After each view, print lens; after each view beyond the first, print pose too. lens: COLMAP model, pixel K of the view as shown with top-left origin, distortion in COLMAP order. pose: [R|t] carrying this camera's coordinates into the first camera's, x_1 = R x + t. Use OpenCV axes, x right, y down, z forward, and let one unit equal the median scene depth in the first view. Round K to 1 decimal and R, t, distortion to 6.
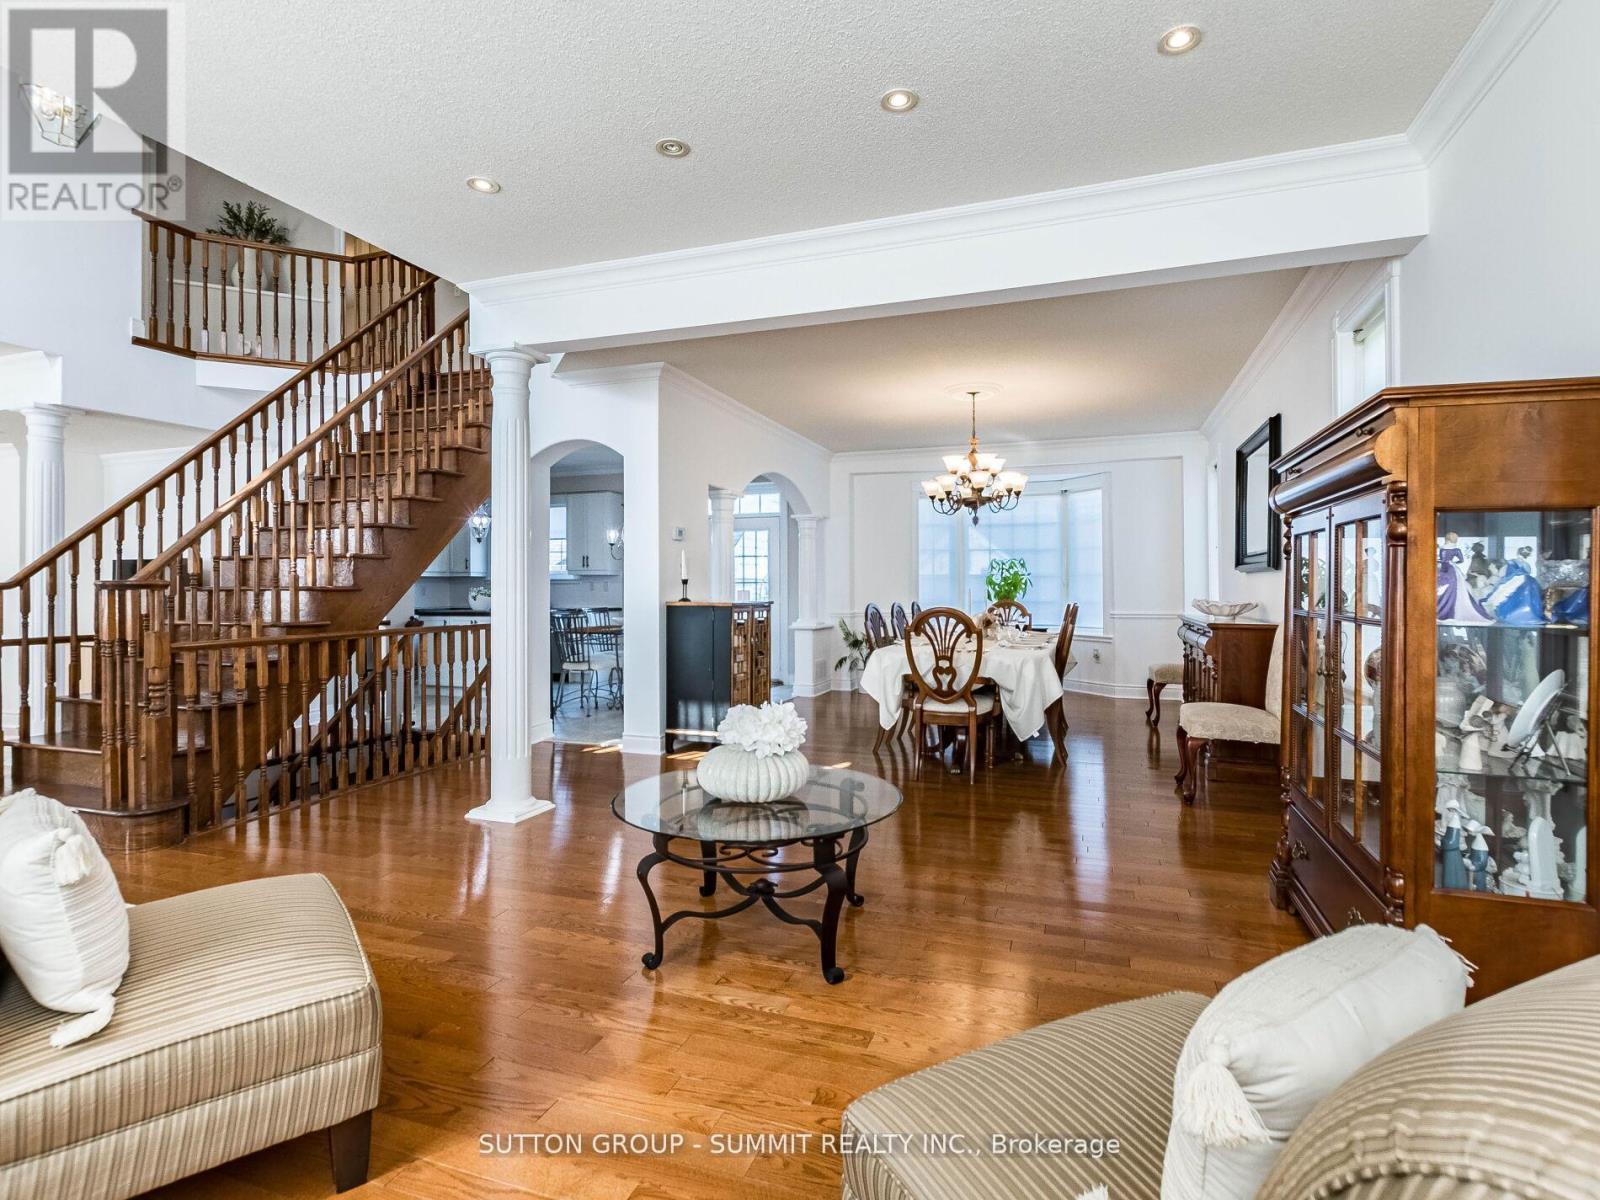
lens RADIAL K [[812.8, 0, 800.0], [0, 812.8, 600.0], [0, 0, 1]] dist [0.018758, -0.000212]
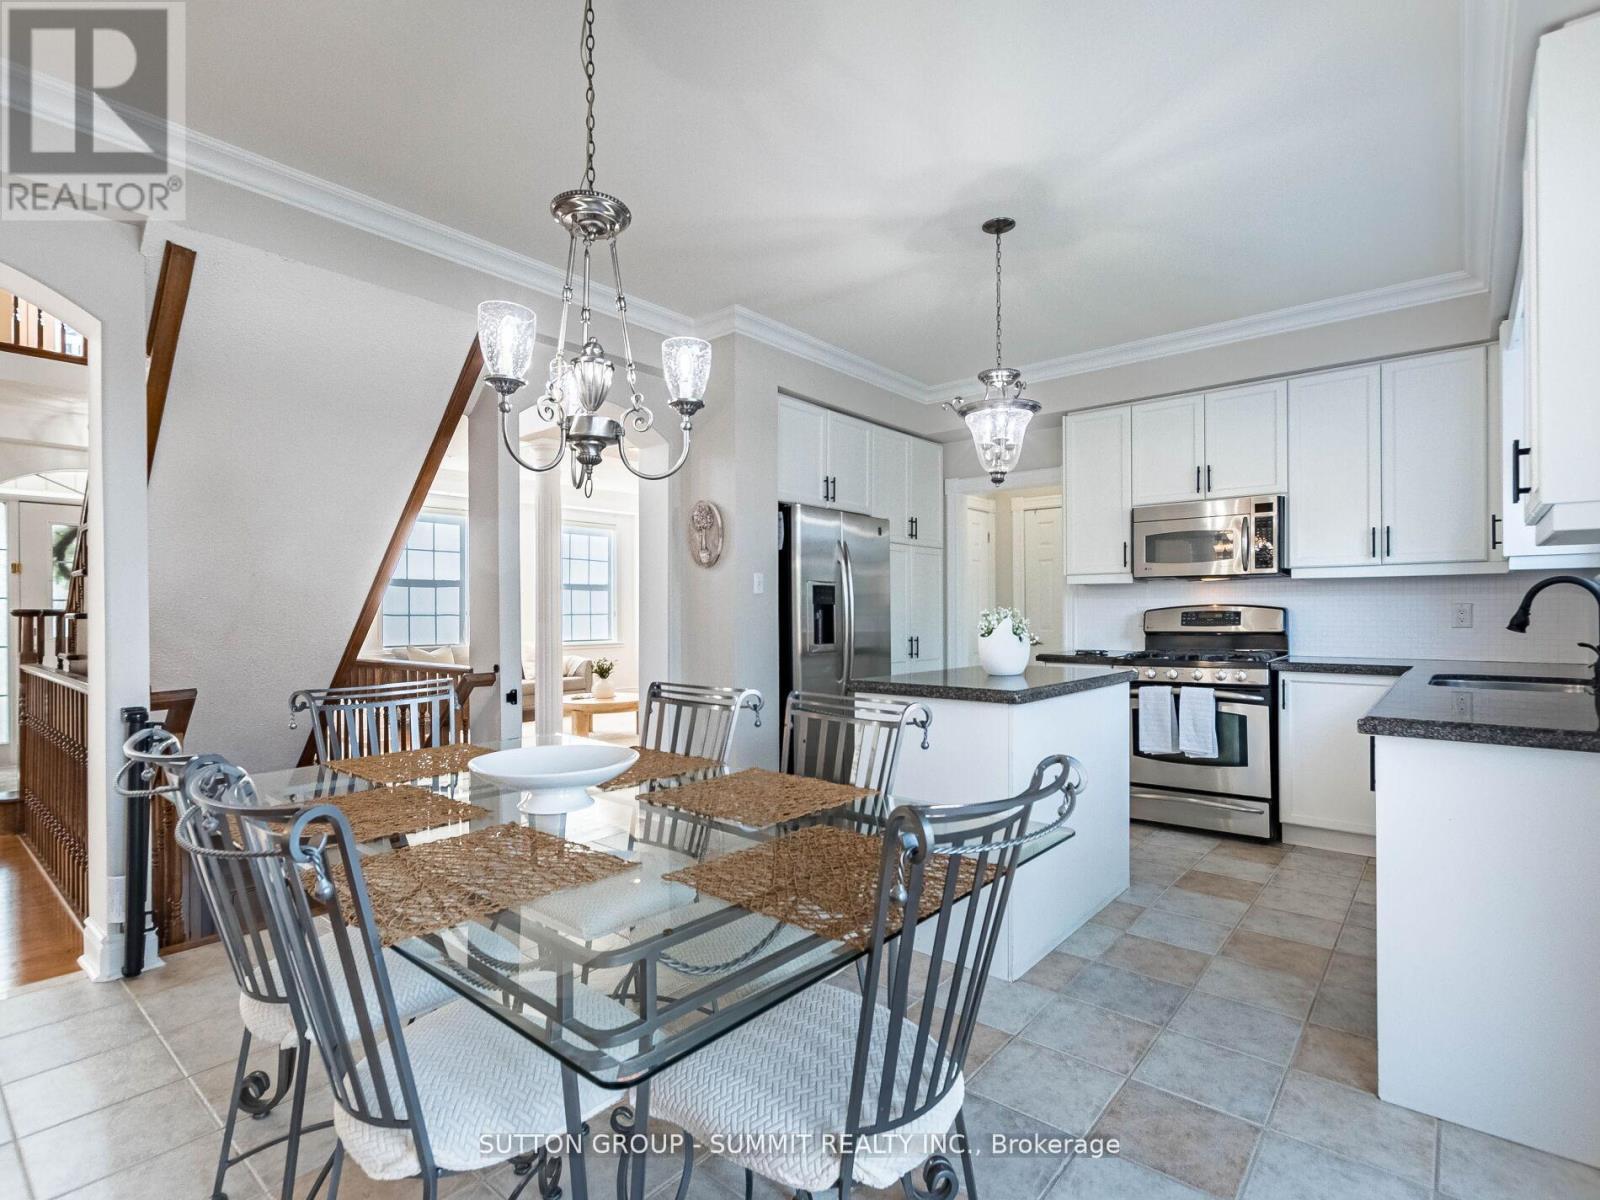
lens RADIAL K [[758.9, 0, 762.2], [0, 758.9, 608.8], [0, 0, 1]] dist [0.020042, 0.000047]
pose [[-0.354107, 0.000762, -0.935205, -0.027009], [-0.009452, 0.999946, 0.004394, -0.013765], [0.935157, 0.010395, -0.354080, 0.898249]]
